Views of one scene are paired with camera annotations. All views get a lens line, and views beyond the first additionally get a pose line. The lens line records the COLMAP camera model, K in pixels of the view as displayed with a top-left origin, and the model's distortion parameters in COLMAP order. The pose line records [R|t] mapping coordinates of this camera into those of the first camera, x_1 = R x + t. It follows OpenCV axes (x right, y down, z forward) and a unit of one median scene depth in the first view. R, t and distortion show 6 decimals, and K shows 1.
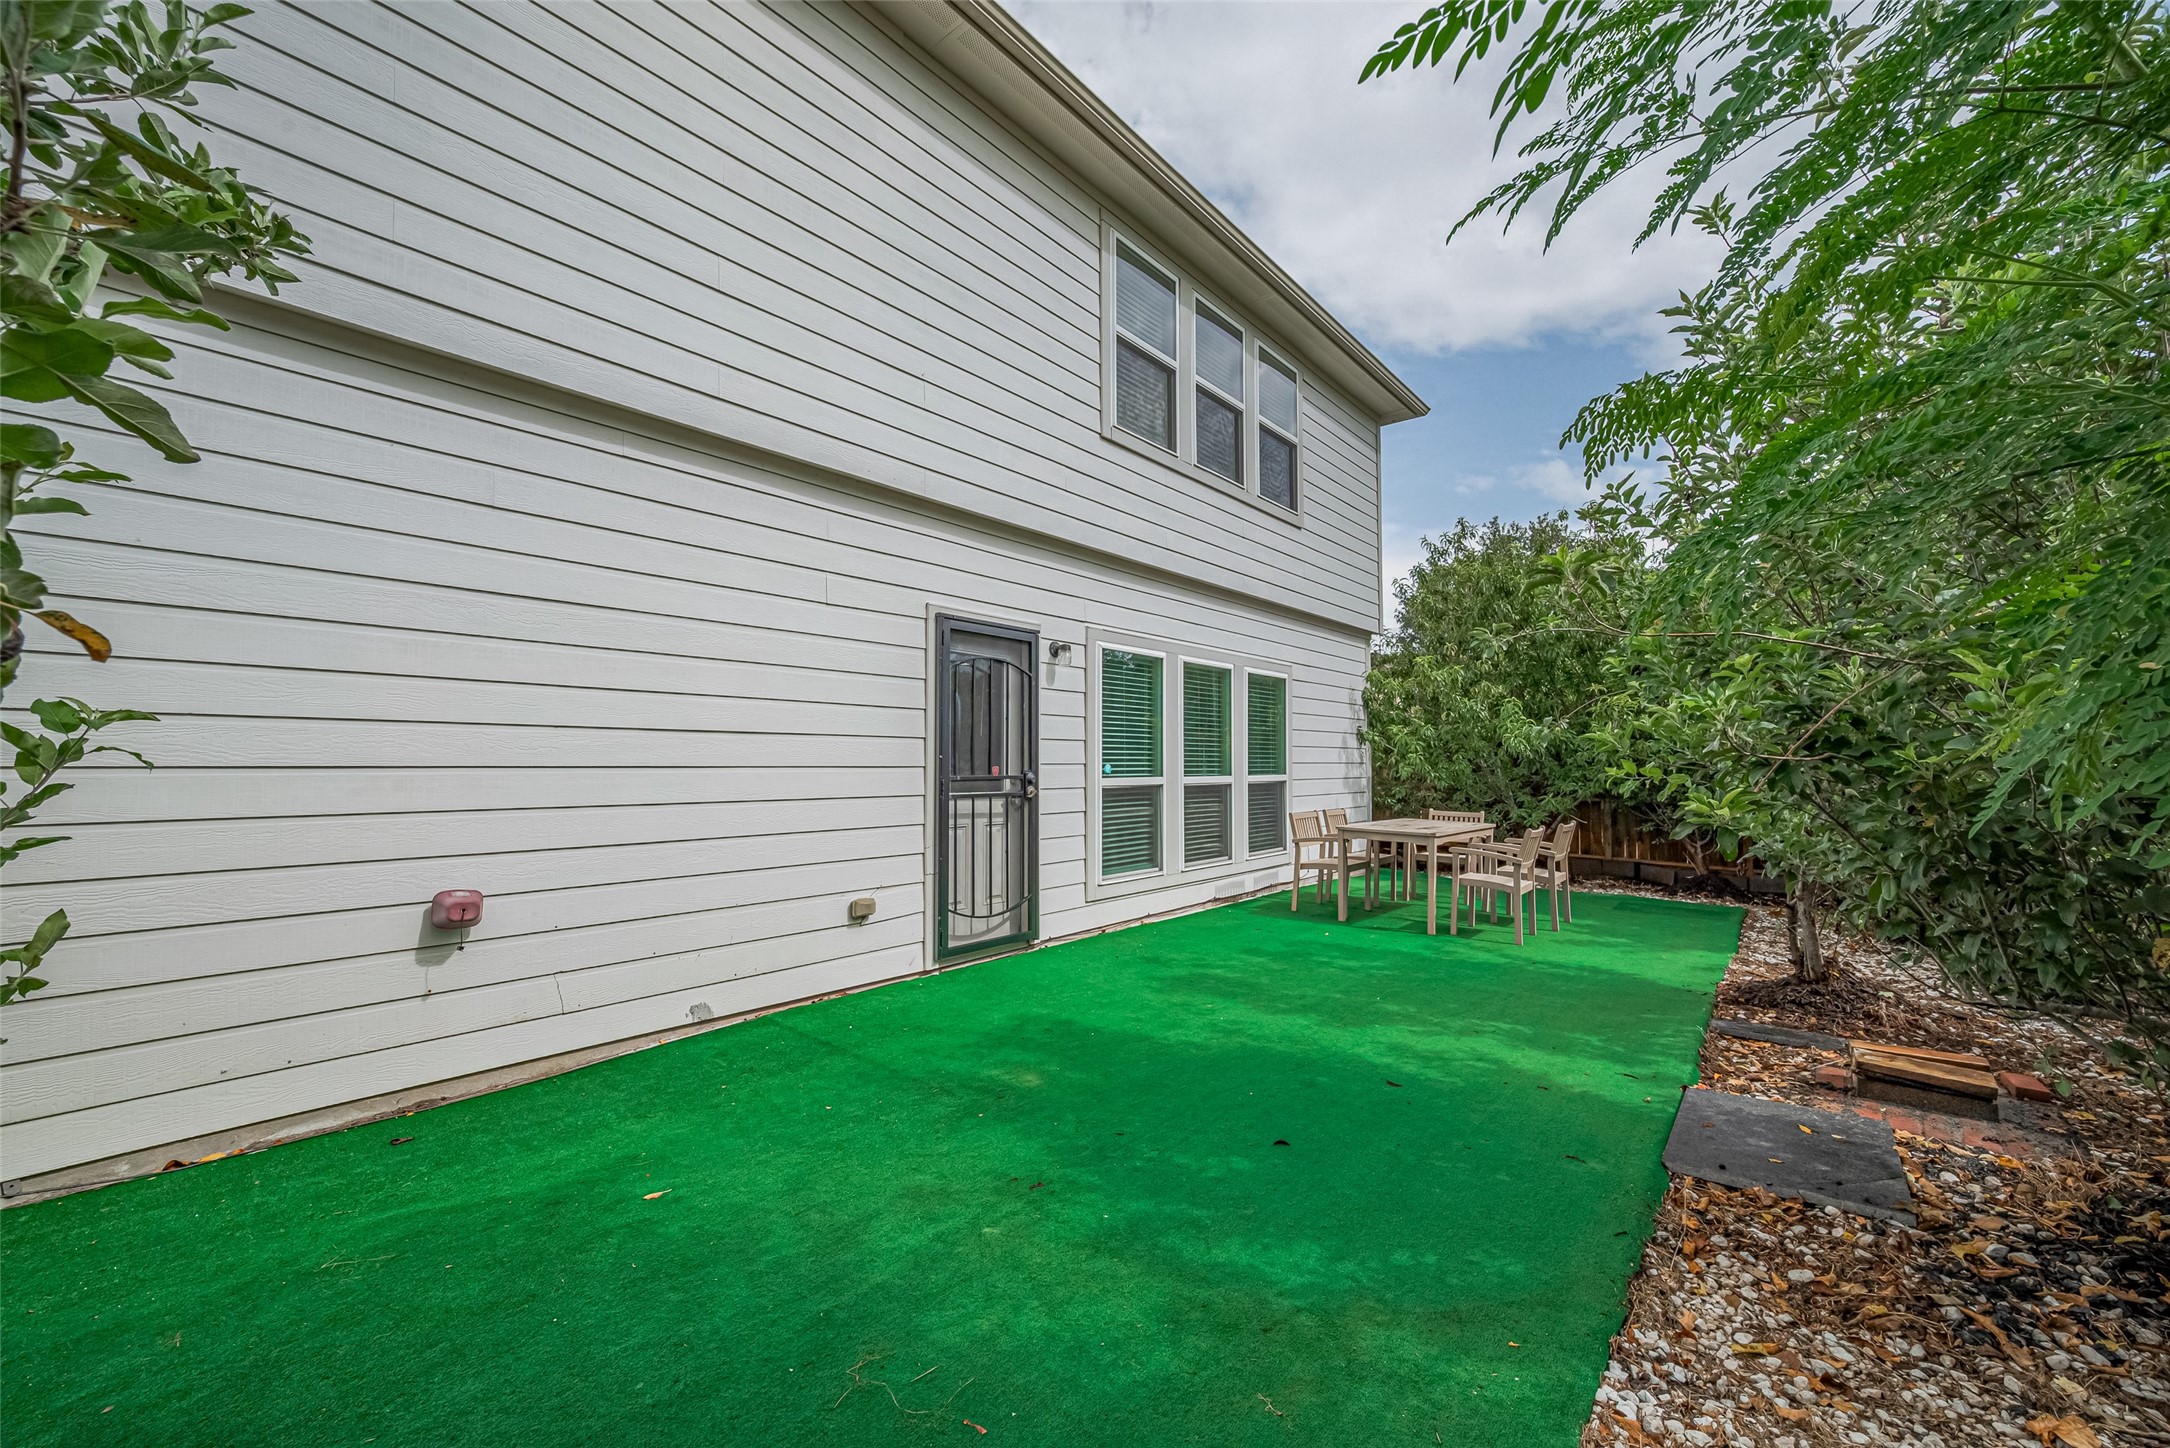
lens RADIAL K [[863.1, 0, 1091.6], [0, 863.1, 747.2], [0, 0, 1]] dist [-0.000330, -0.000032]
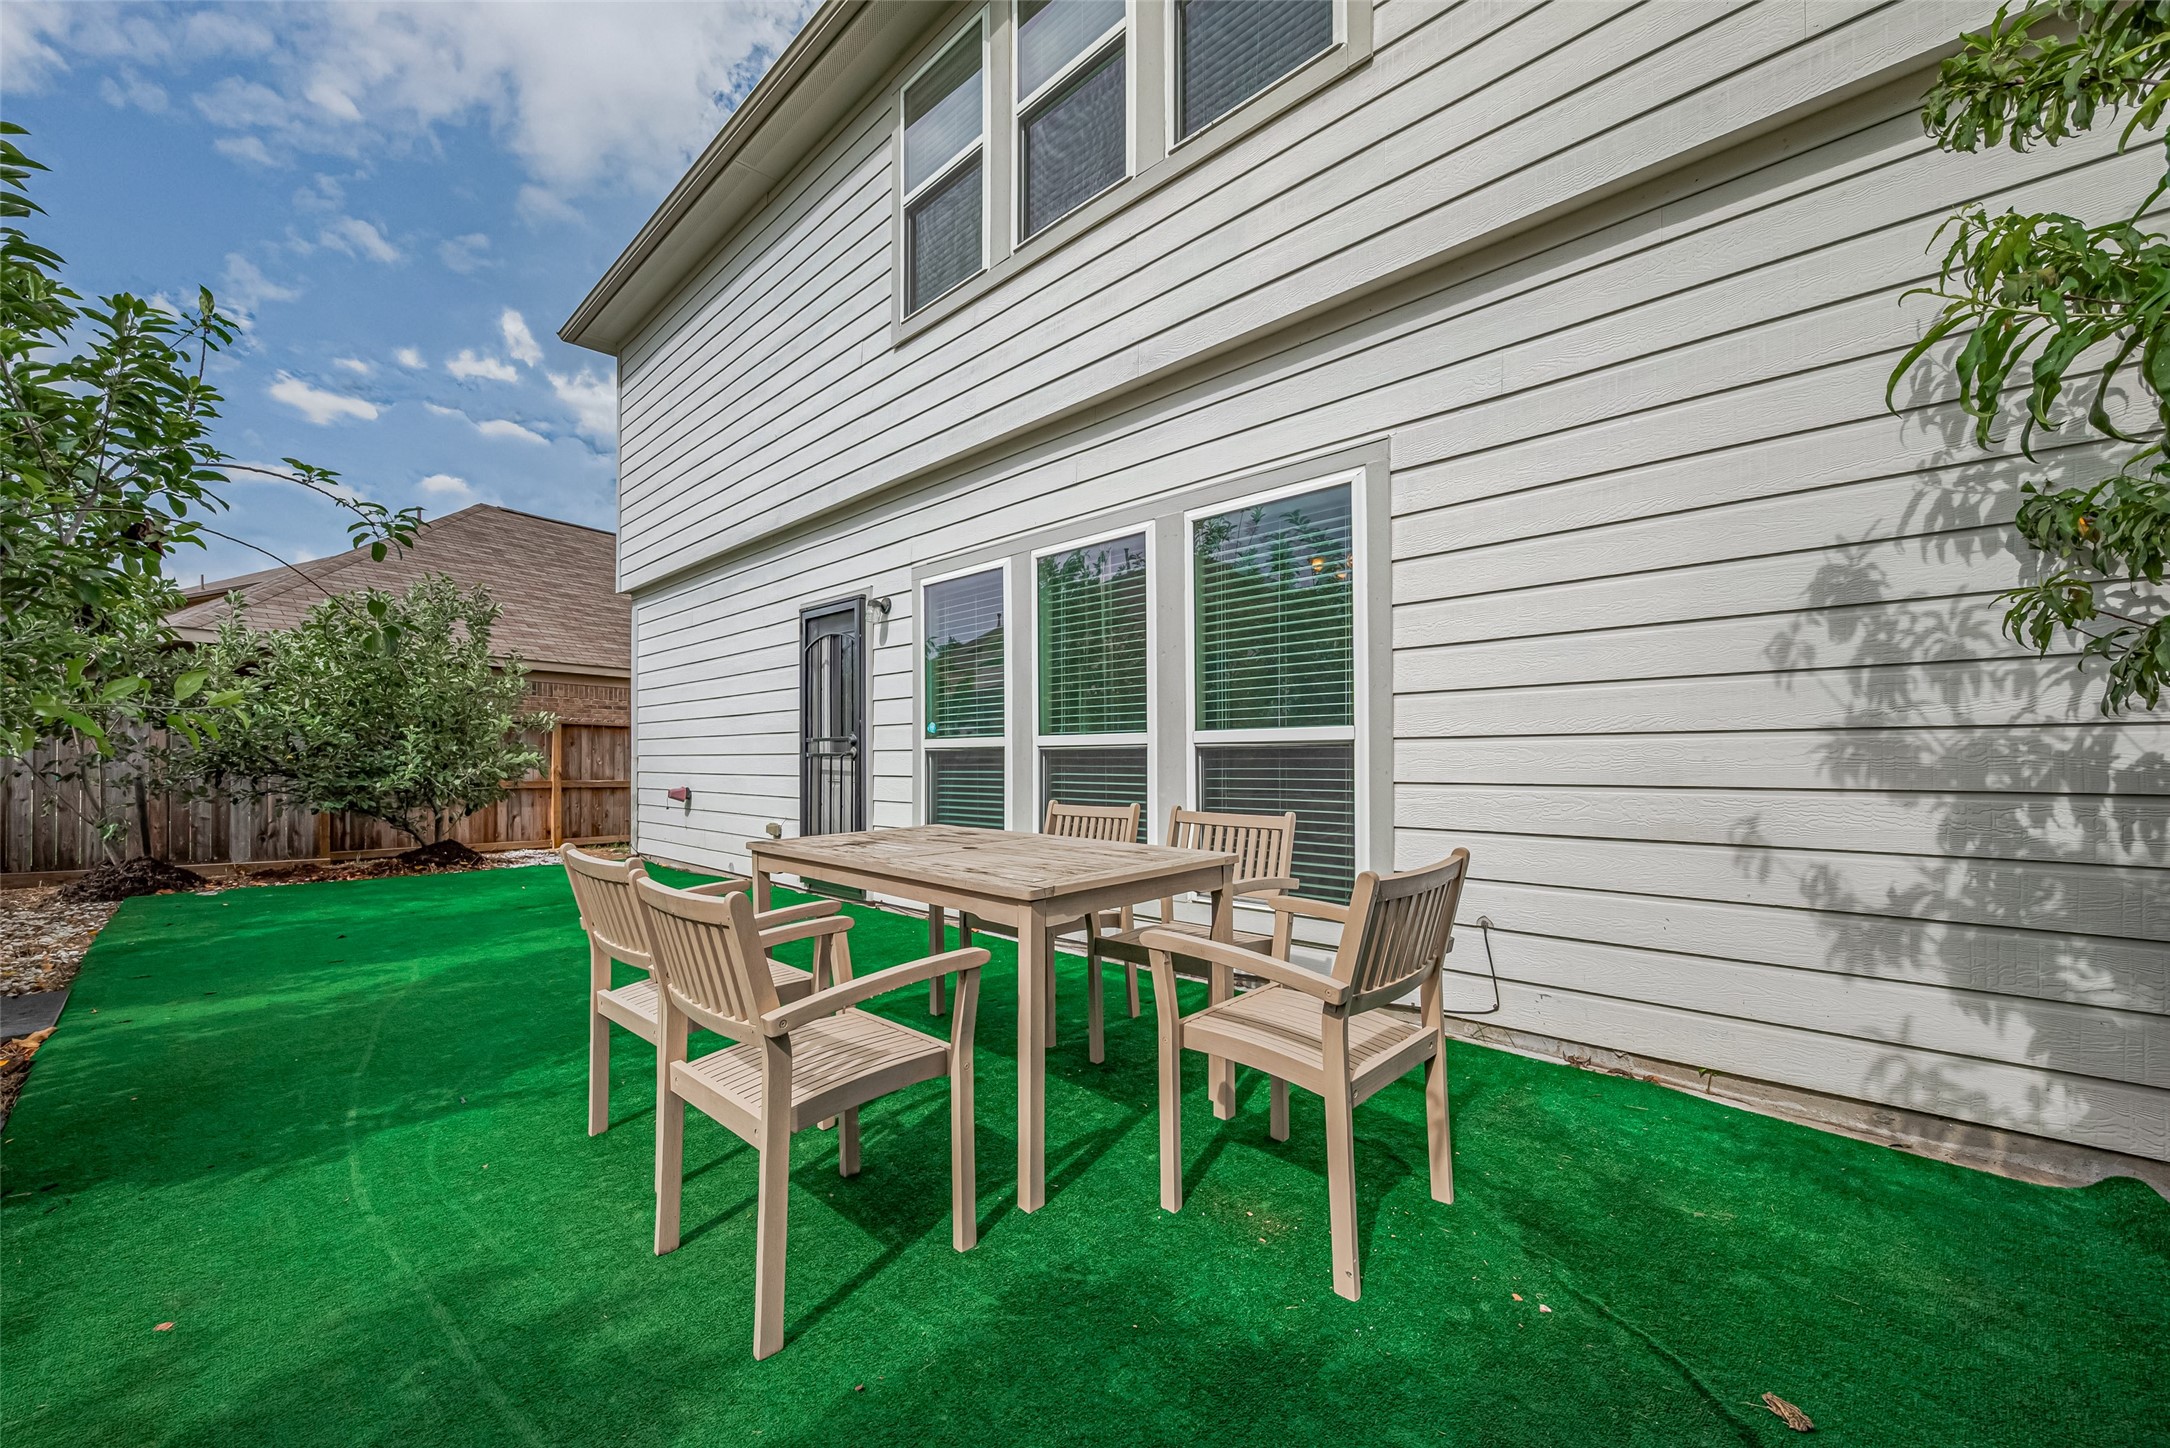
lens RADIAL K [[863.1, 0, 1085.8], [0, 863.1, 713.5], [0, 0, 1]] dist [-0.000330, -0.000032]
pose [[-0.087250, -0.009255, -0.996143, 0.842997], [0.062387, 0.997943, -0.014736, 0.032480], [0.994231, -0.063433, -0.086493, 1.217975]]
